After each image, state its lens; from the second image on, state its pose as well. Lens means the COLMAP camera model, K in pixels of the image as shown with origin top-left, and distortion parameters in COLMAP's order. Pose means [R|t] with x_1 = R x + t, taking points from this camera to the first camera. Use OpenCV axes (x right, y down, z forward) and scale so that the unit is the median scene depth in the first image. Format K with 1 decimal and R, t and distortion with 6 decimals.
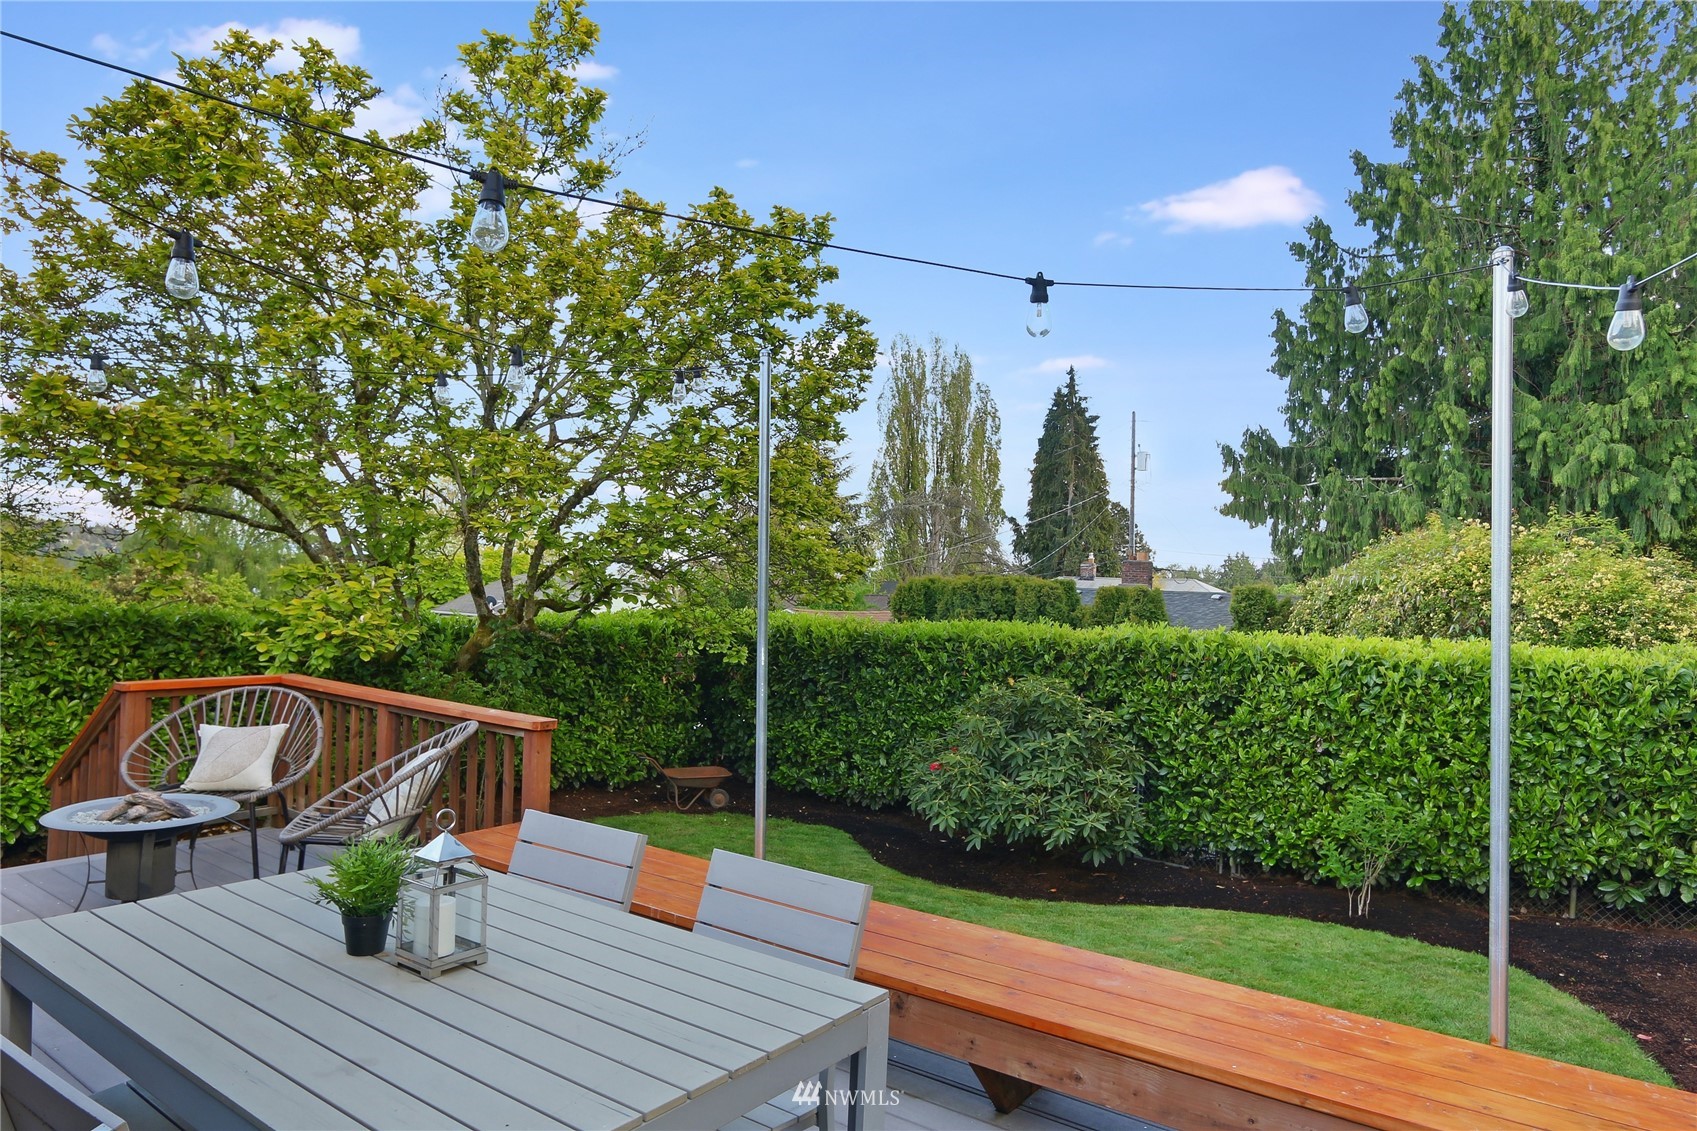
lens RADIAL K [[1044.6, 0, 853.4], [0, 1044.6, 569.4], [0, 0, 1]] dist [-0.000290, -0.000806]
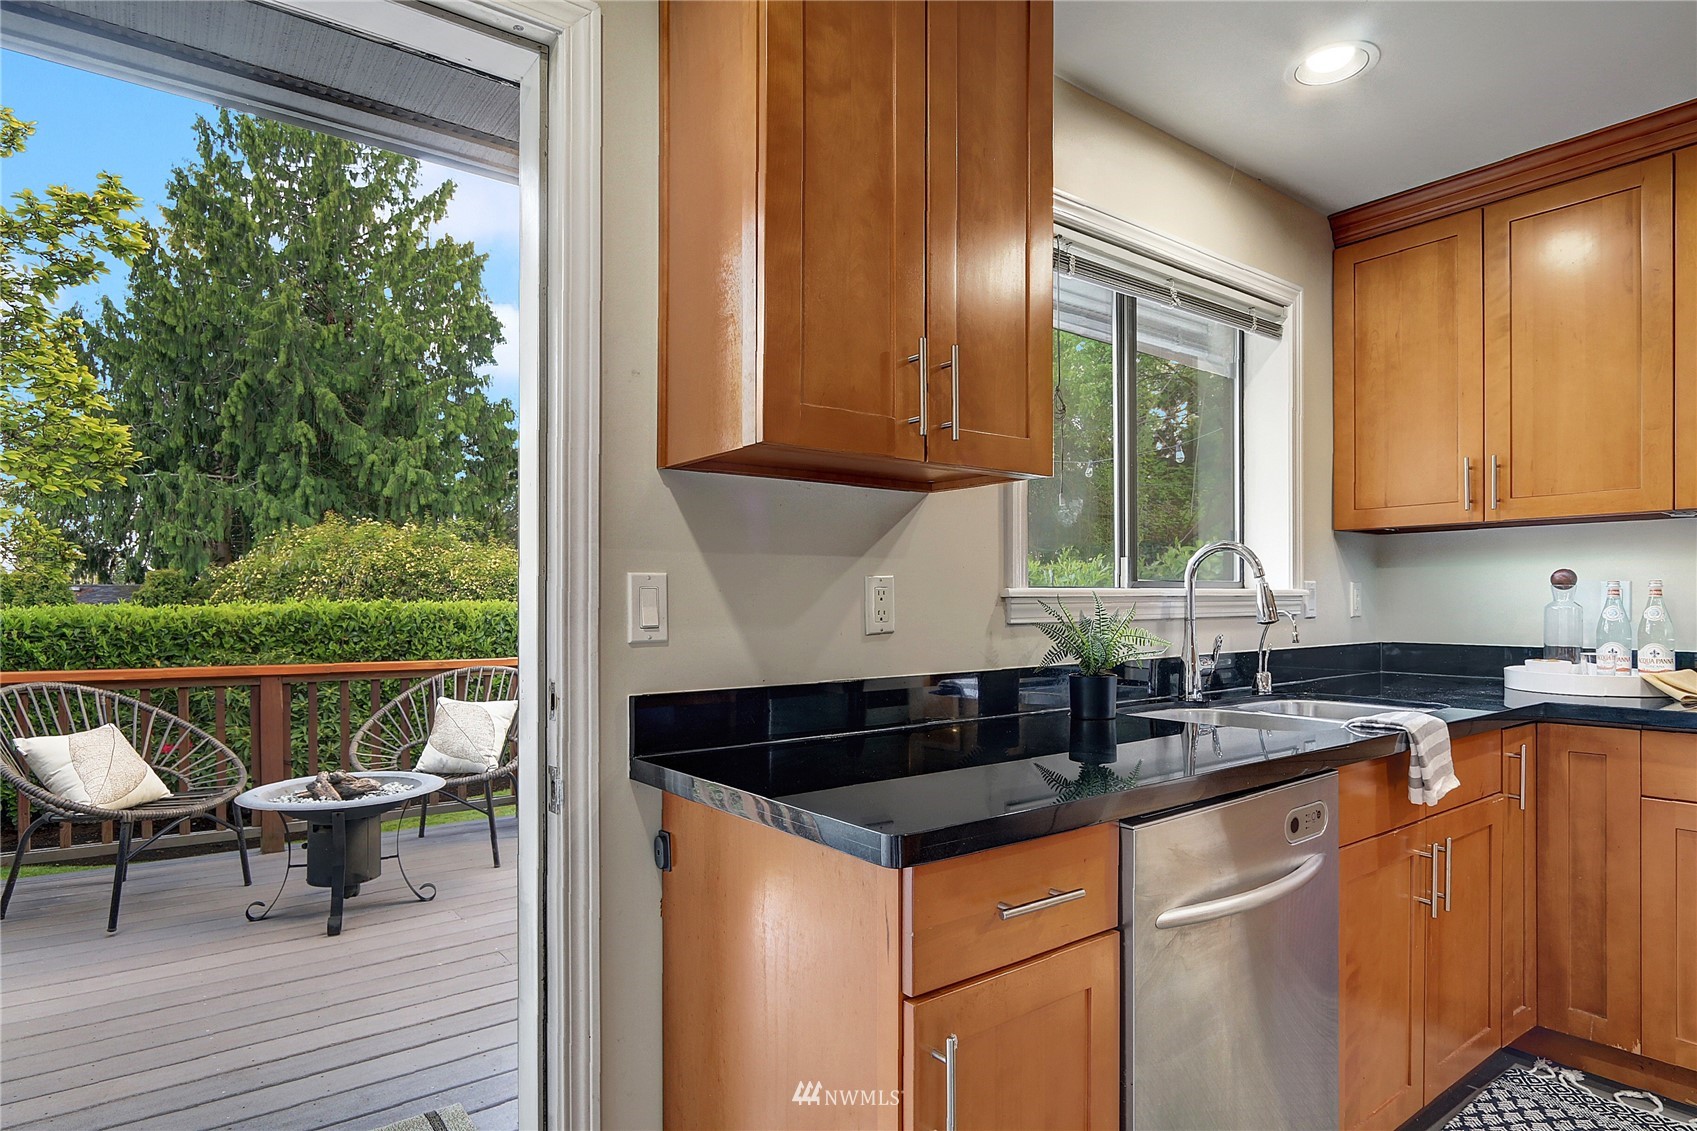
lens RADIAL K [[935.8, 0, 807.2], [0, 935.8, 589.7], [0, 0, 1]] dist [0.001981, -0.001243]
pose [[0.297401, -0.023554, 0.954462, -0.585305], [-0.004937, 0.999644, 0.026208, 0.014837], [-0.954740, -0.012507, 0.297179, 0.187122]]
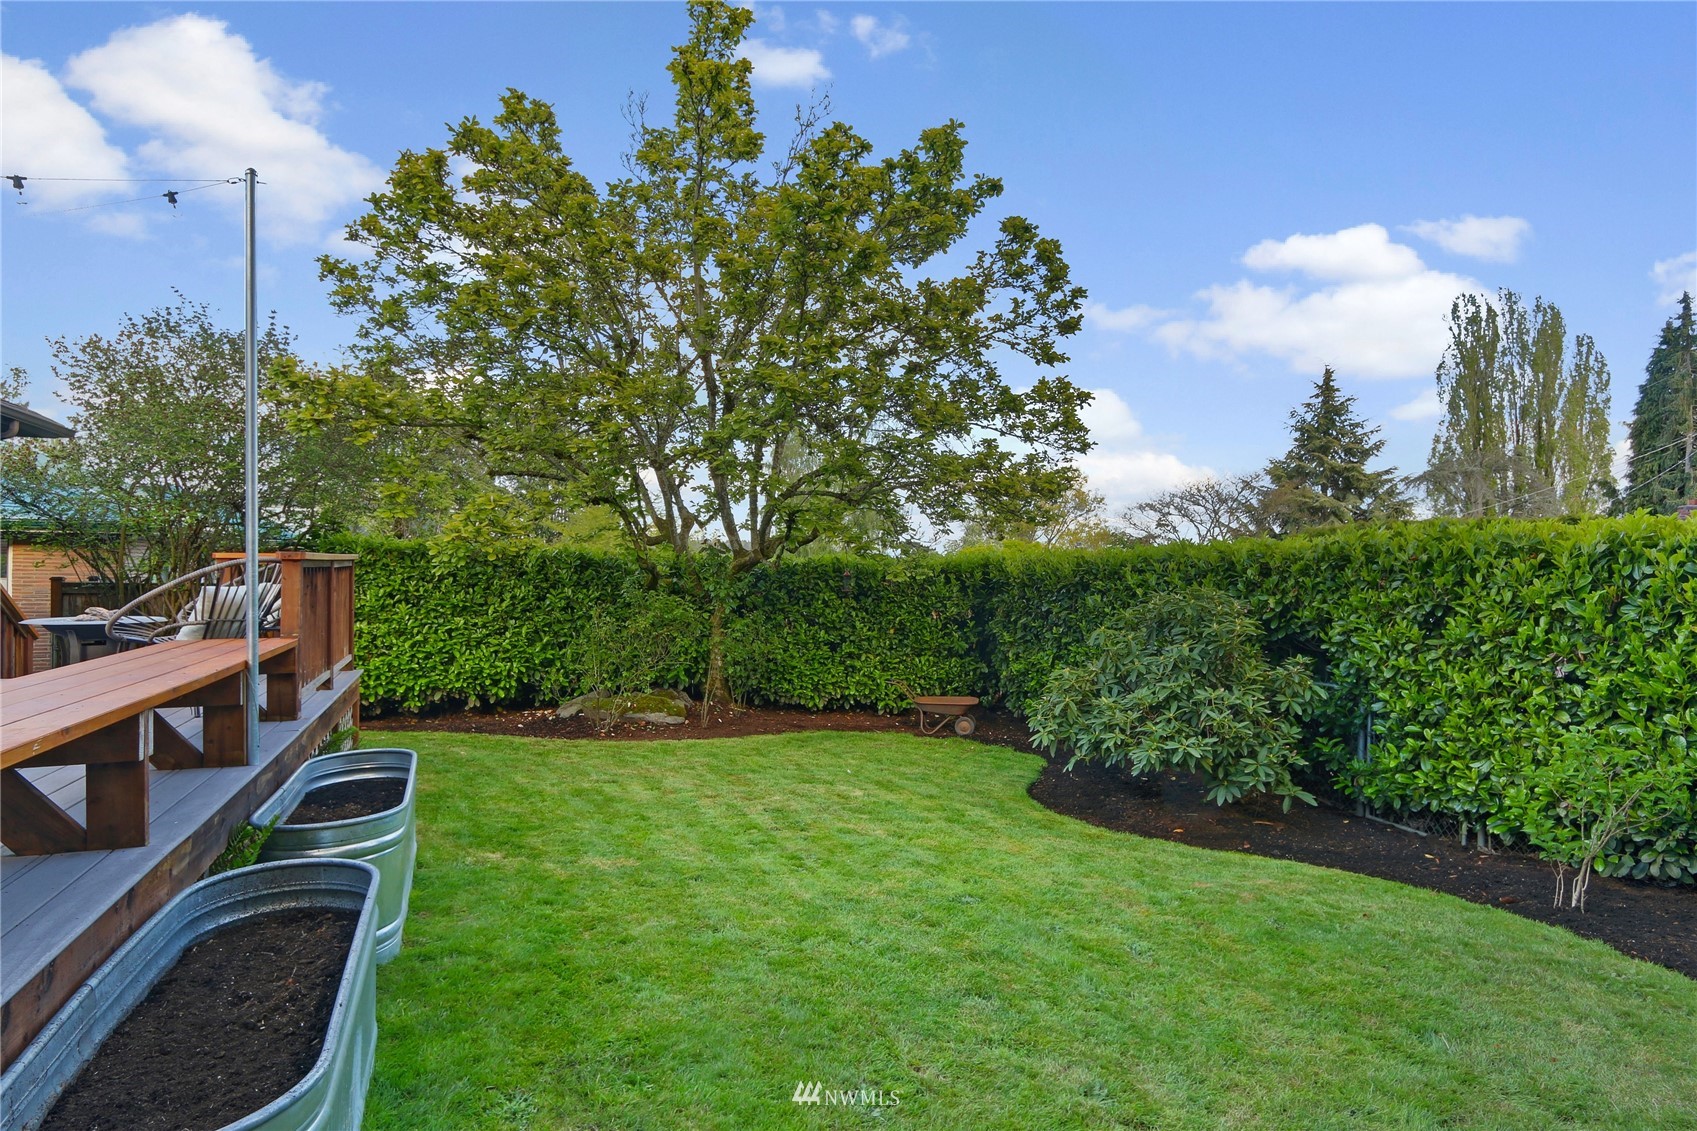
lens RADIAL K [[935.8, 0, 859.2], [0, 935.8, 563.2], [0, 0, 1]] dist [0.001981, -0.001243]
pose [[0.849011, -0.033439, -0.527317, 0.361058], [0.031578, 0.999423, -0.012534, 0.086683], [0.527431, -0.006010, 0.849576, 0.206136]]
